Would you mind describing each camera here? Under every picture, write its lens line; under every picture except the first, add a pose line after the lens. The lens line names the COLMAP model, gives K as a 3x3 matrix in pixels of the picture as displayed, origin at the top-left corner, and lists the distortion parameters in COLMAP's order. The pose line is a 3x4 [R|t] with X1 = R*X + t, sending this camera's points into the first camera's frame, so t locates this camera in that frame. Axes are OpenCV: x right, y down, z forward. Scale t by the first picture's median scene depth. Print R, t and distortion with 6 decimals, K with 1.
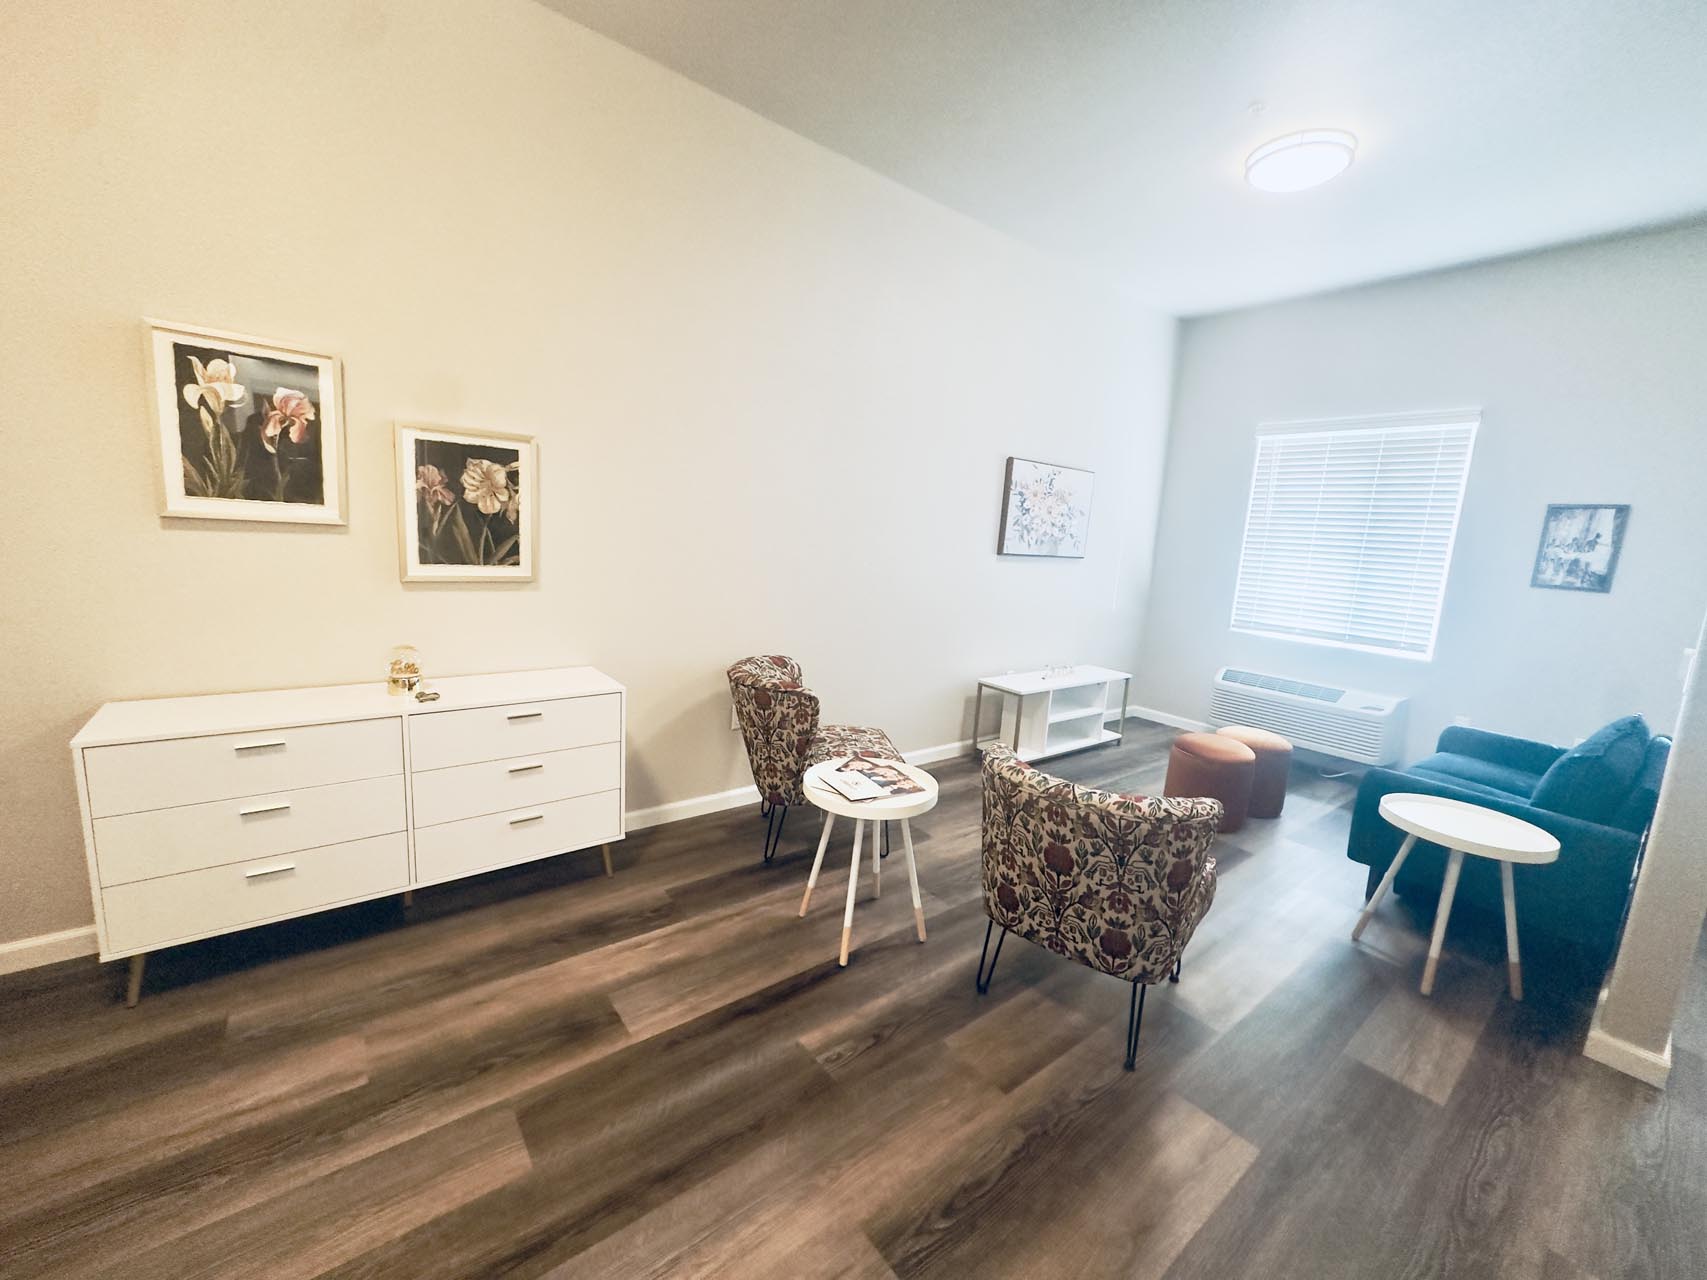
lens RADIAL K [[678.3, 0, 856.6], [0, 678.3, 636.4], [0, 0, 1]] dist [-0.003226, -0.000049]
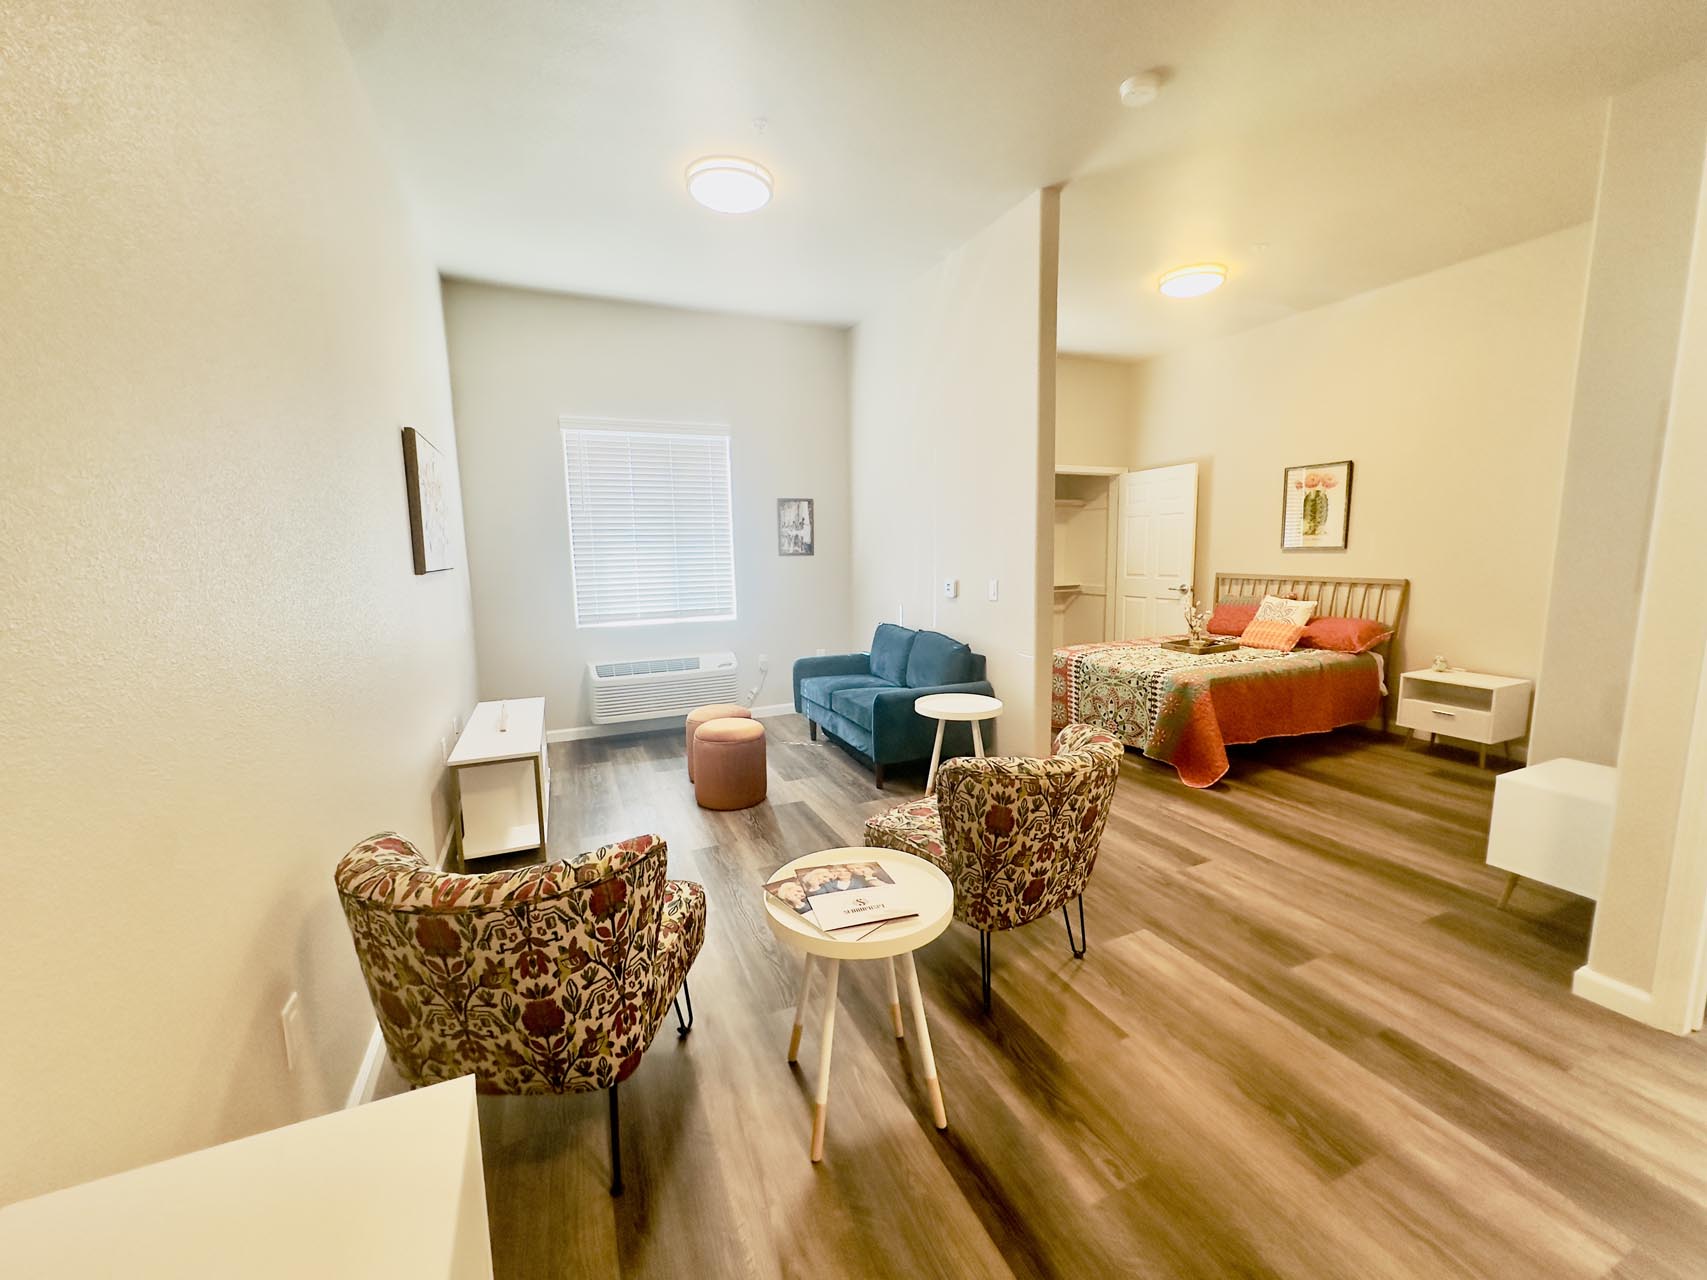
lens RADIAL K [[678.3, 0, 850.7], [0, 678.3, 636.8], [0, 0, 1]] dist [-0.003226, -0.000049]
pose [[0.245073, -0.193475, 0.950003, -0.405296], [0.184351, 0.971307, 0.150257, -0.101888], [-0.951816, 0.138310, 0.273709, 0.519166]]
